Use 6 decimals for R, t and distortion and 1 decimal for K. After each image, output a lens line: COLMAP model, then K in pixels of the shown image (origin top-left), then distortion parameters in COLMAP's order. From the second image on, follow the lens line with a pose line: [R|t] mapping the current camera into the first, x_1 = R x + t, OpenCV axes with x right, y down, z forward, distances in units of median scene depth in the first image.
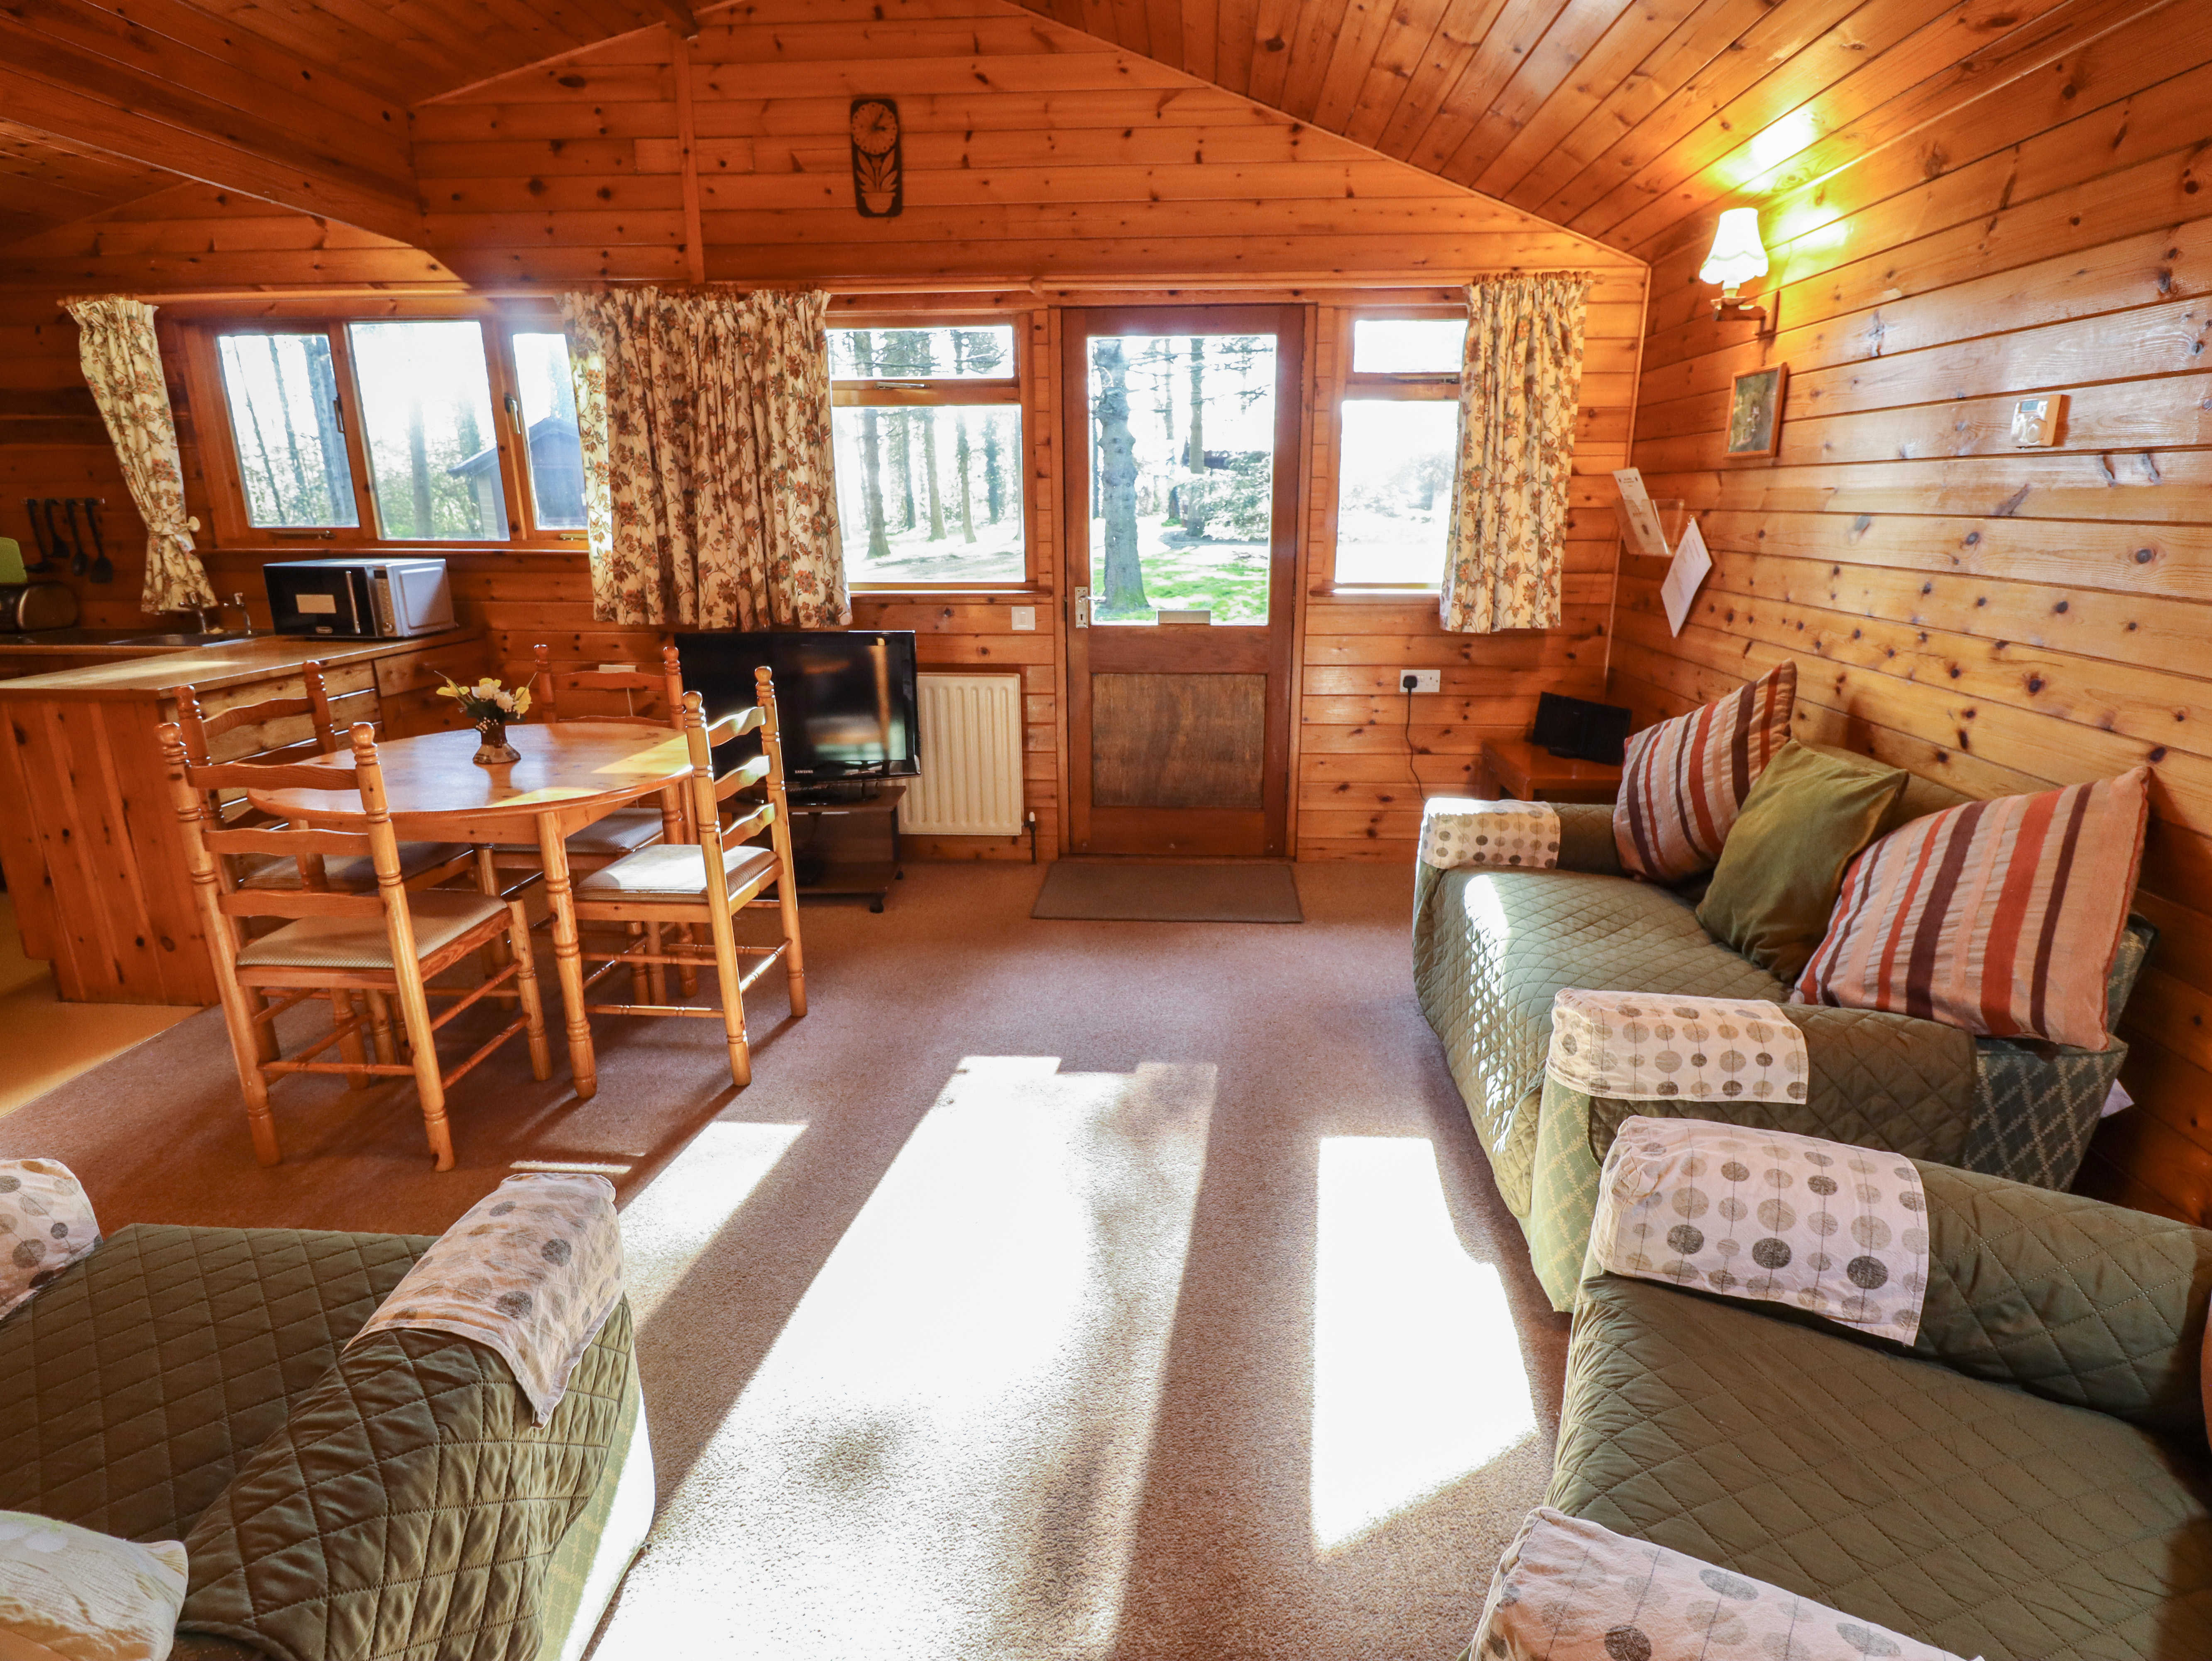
lens RADIAL K [[1155.2, 0, 1134.6], [0, 1155.2, 826.4], [0, 0, 1]] dist [-0.000059, -0.012884]
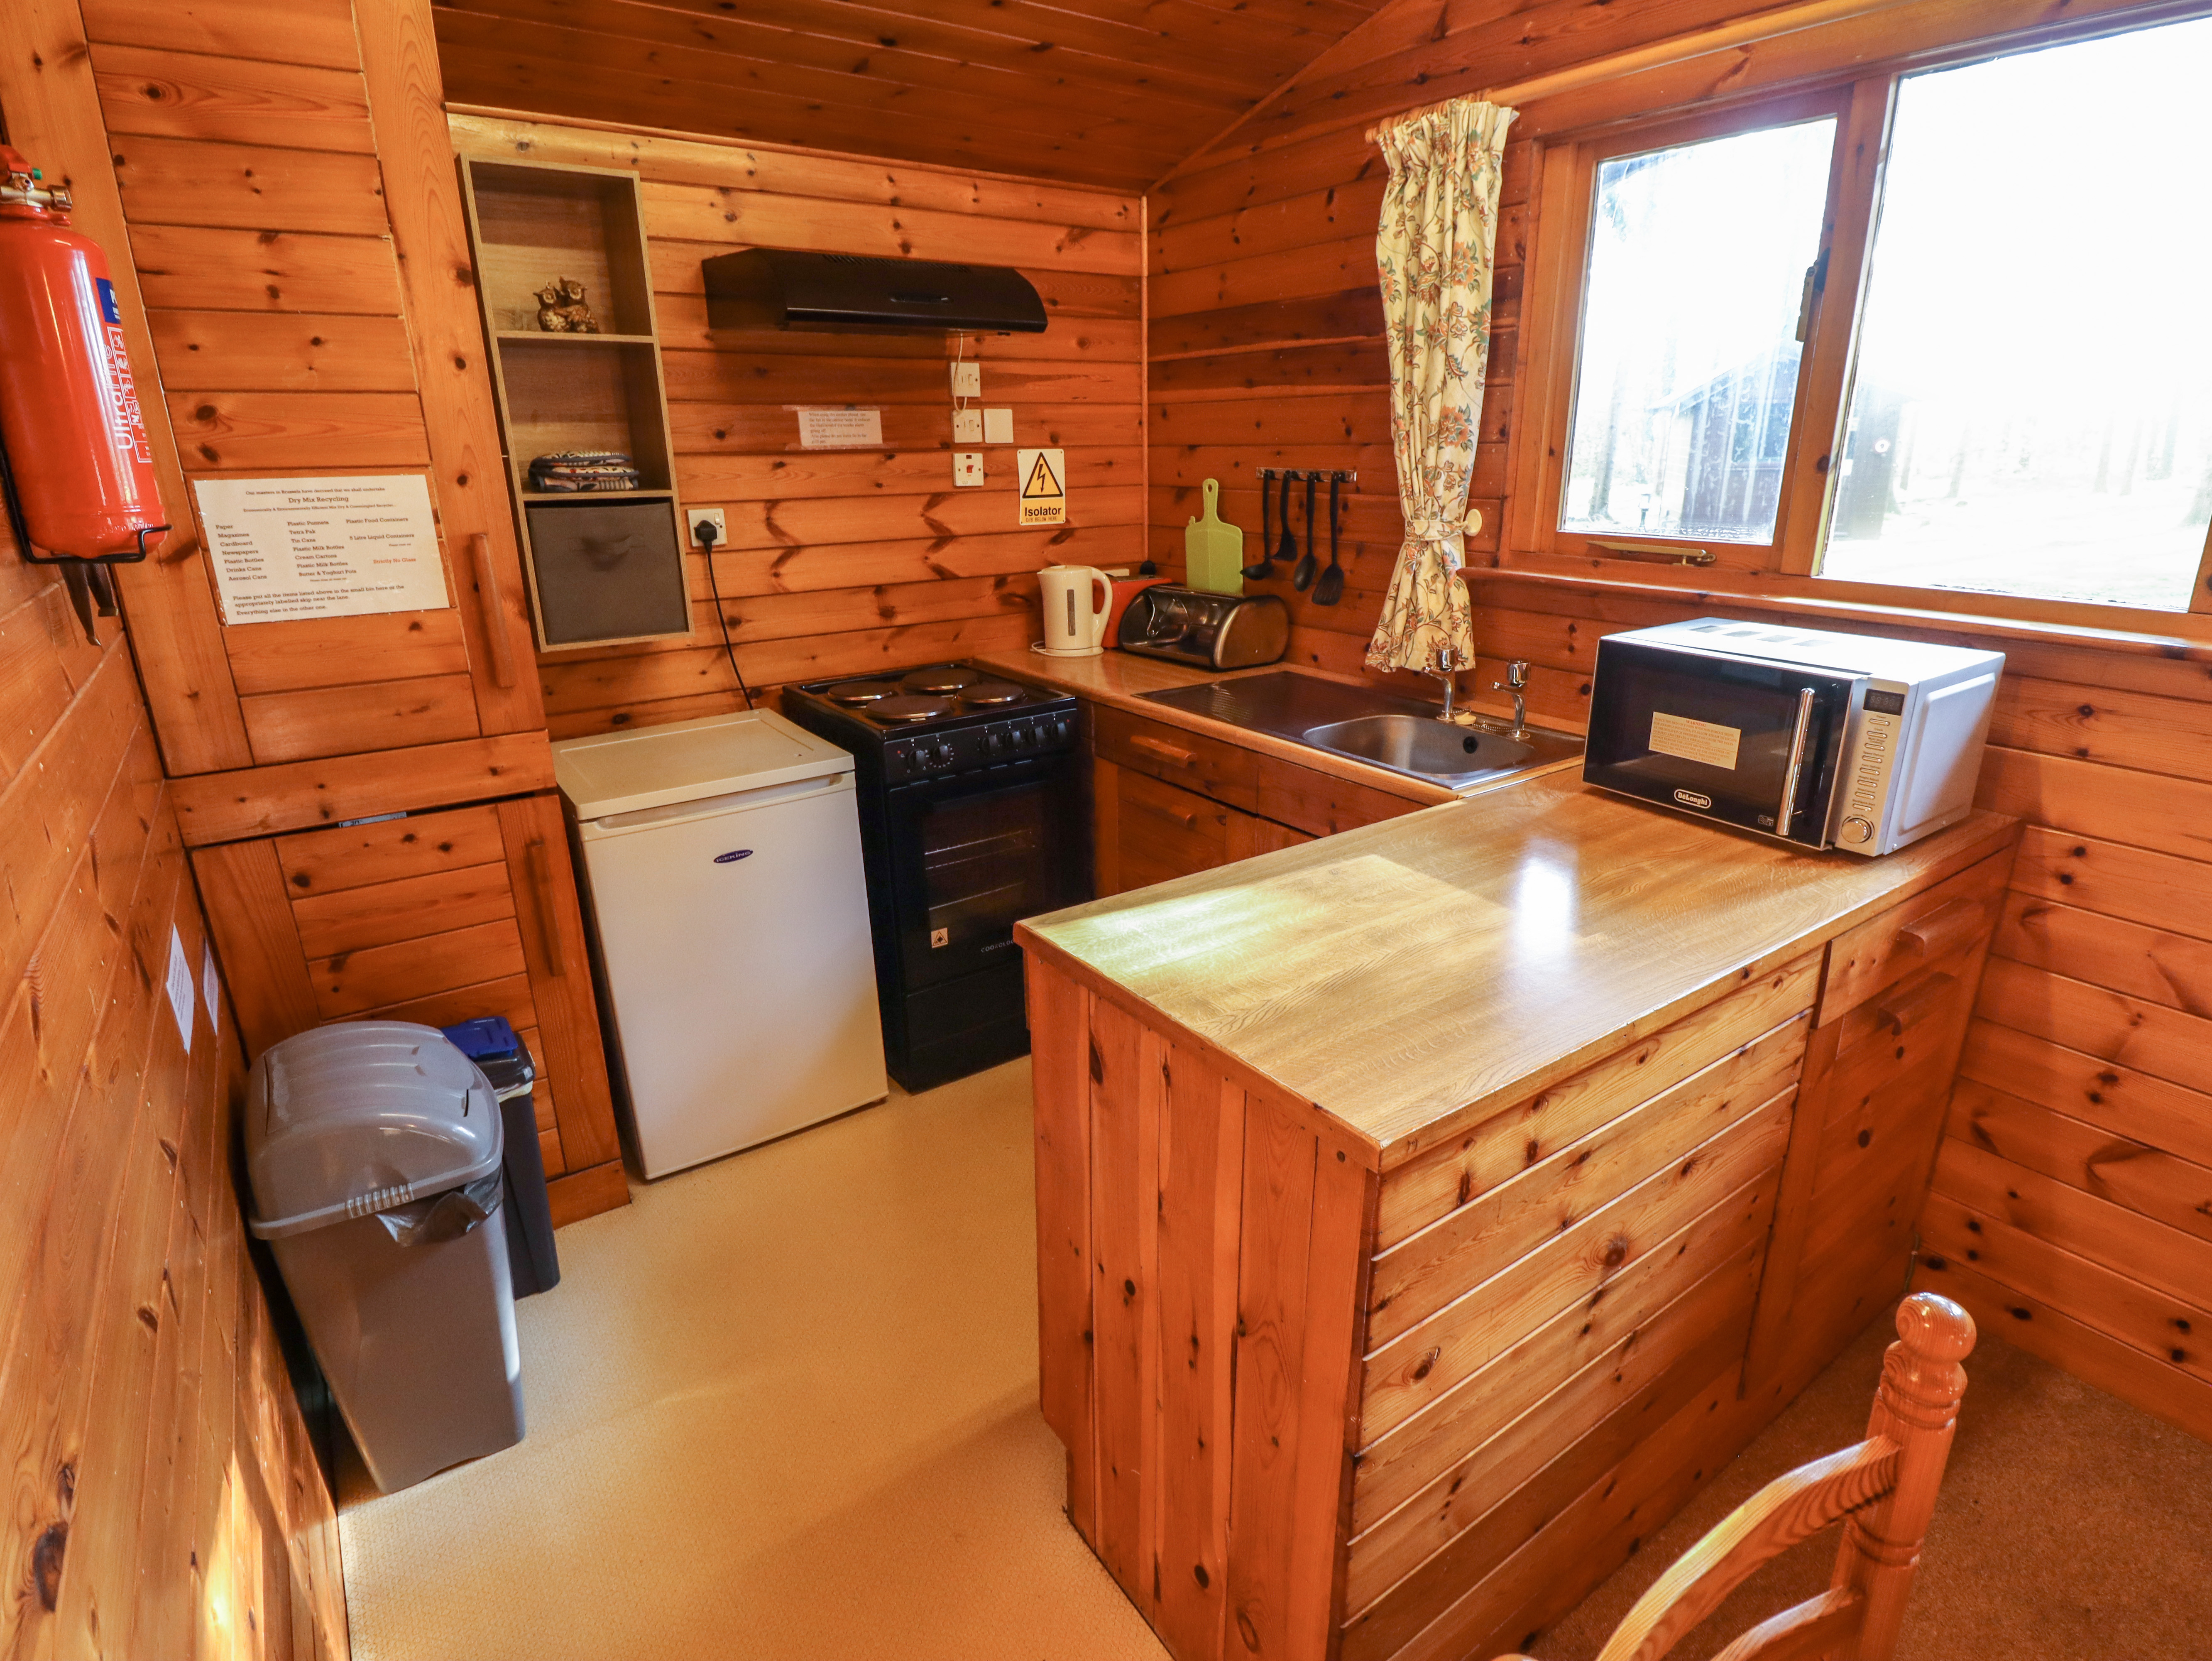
lens RADIAL K [[1155.2, 0, 1140.9], [0, 1155.2, 822.4], [0, 0, 1]] dist [-0.000059, -0.012884]
pose [[0.636930, 0.235645, -0.734024, -0.497455], [-0.201378, 0.969936, 0.136640, -0.173975], [0.744155, 0.060786, 0.665235, 0.535011]]
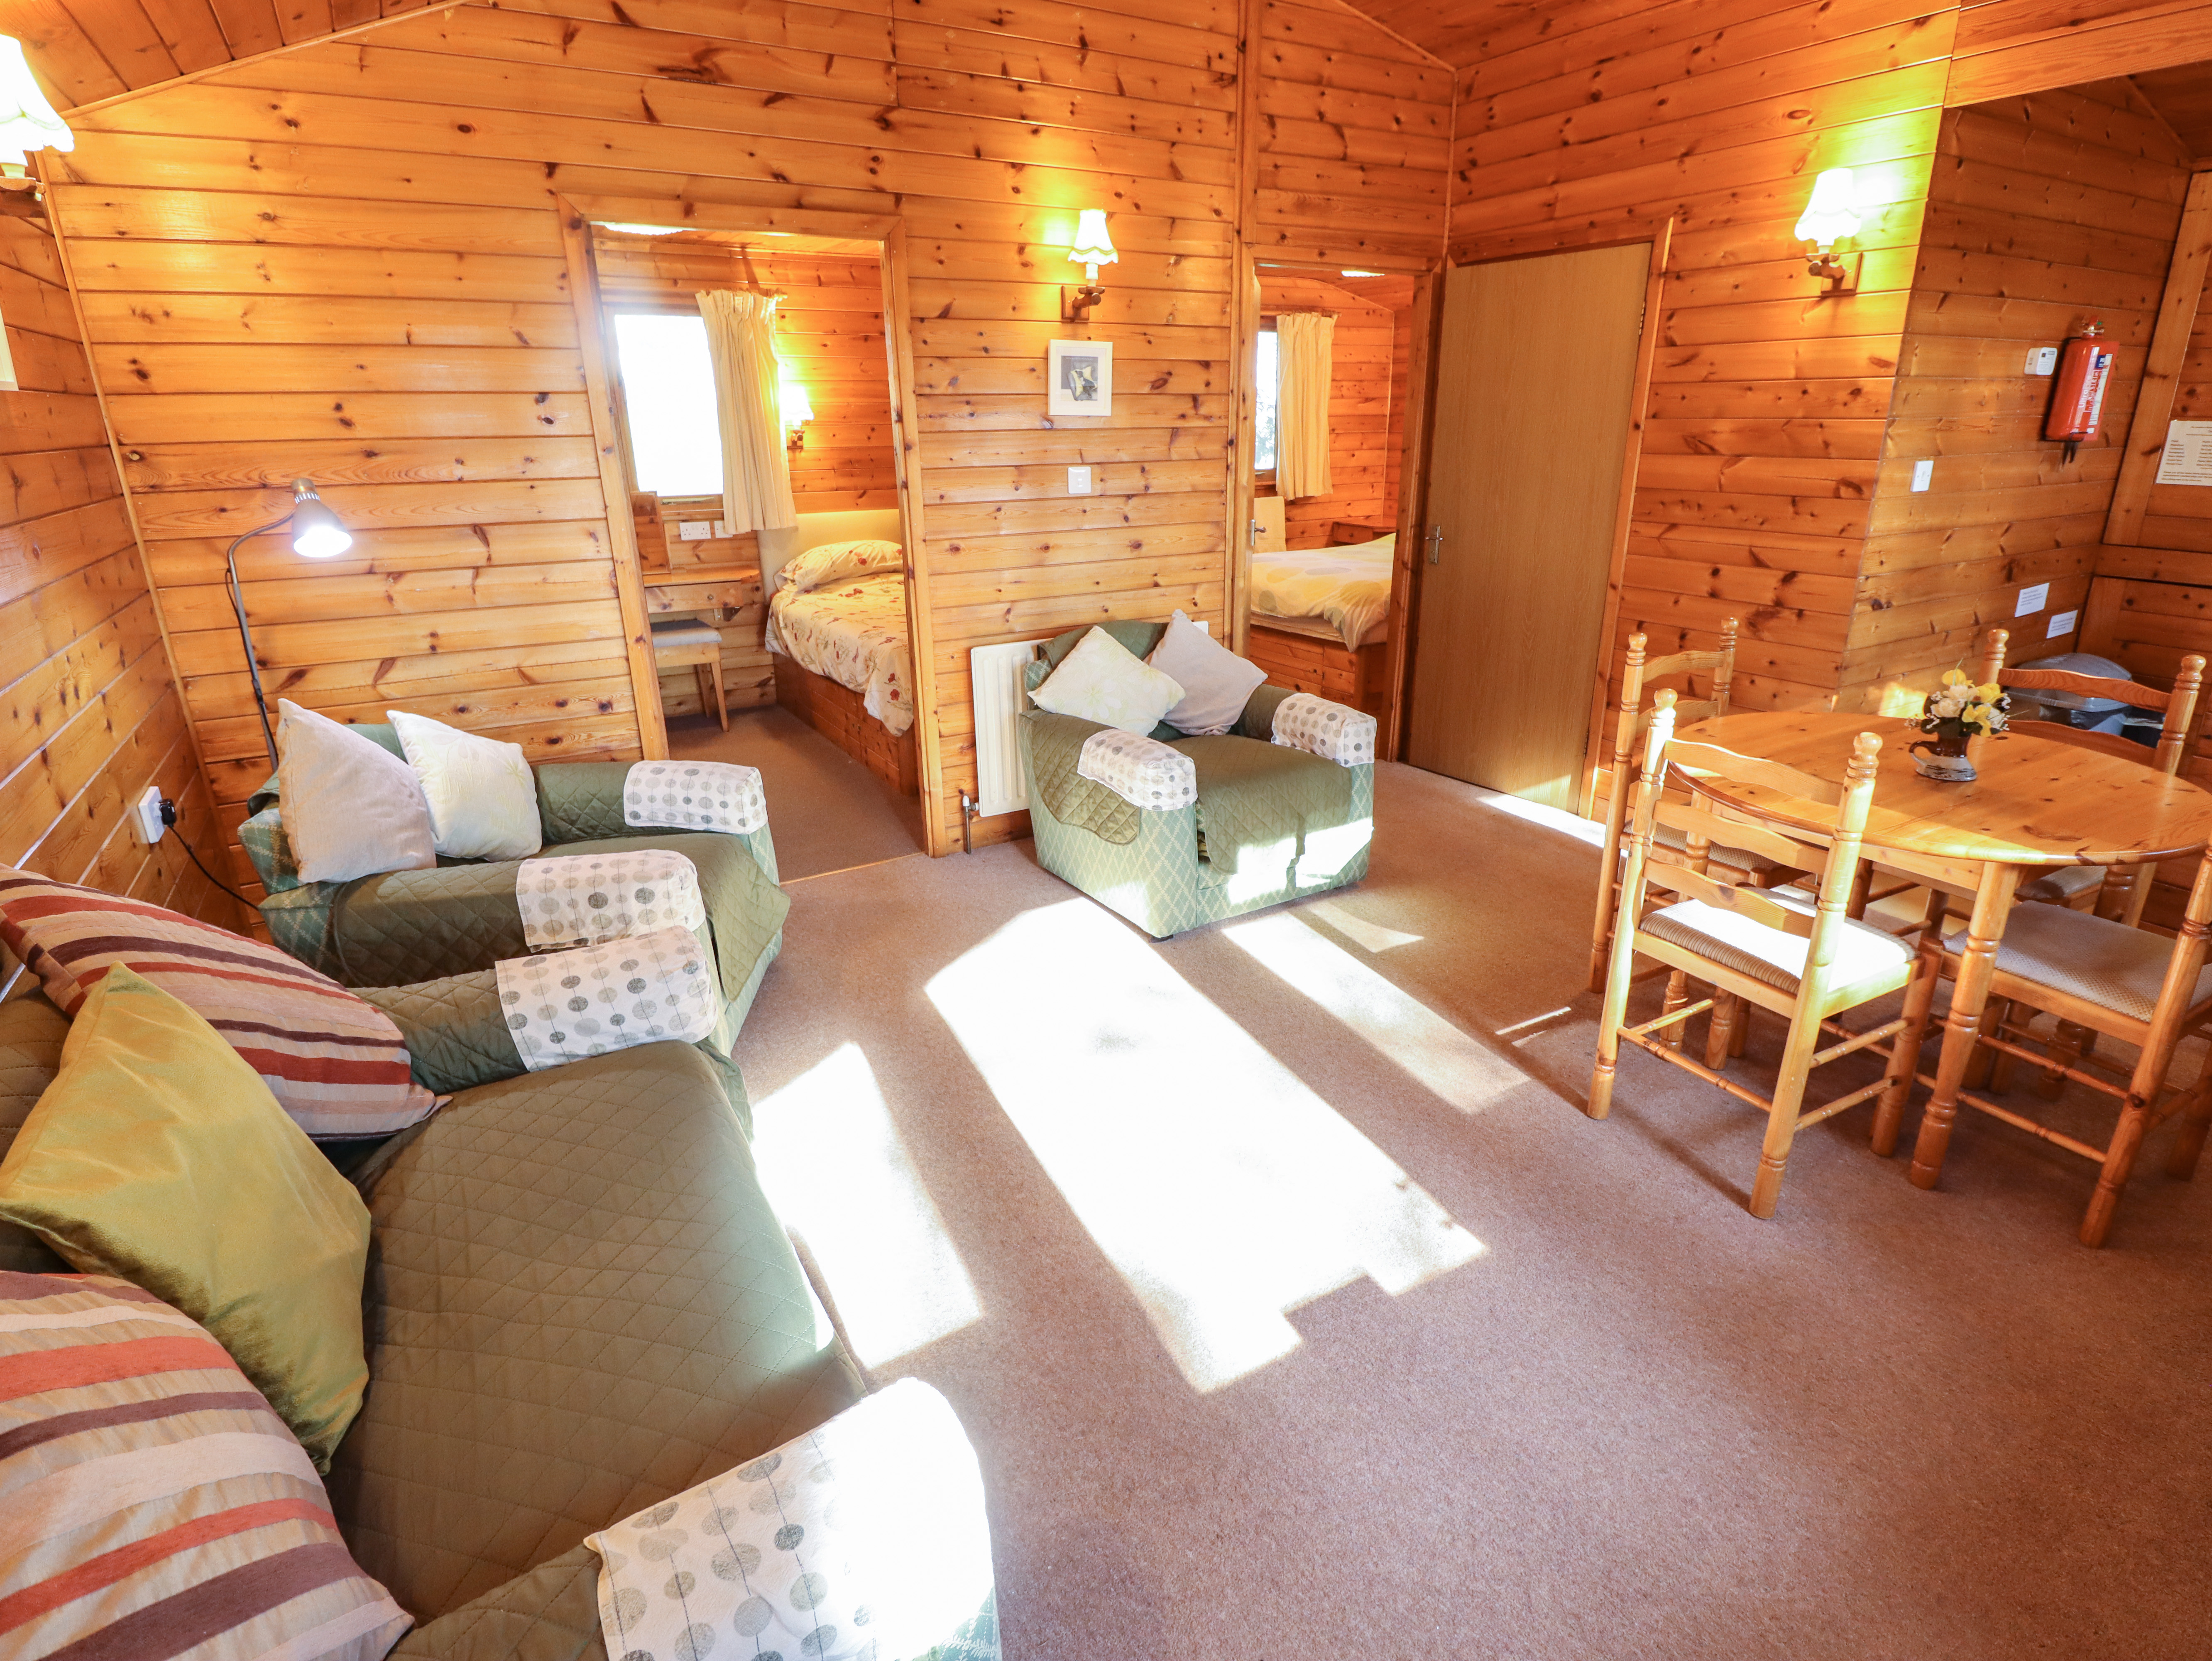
lens RADIAL K [[1155.2, 0, 1114.8], [0, 1155.2, 826.4], [0, 0, 1]] dist [-0.000059, -0.012884]
pose [[-0.825713, 0.200194, -0.527372, 0.271978], [-0.140010, 0.832916, 0.535396, -0.273109], [0.546439, 0.515920, -0.659720, 0.871127]]
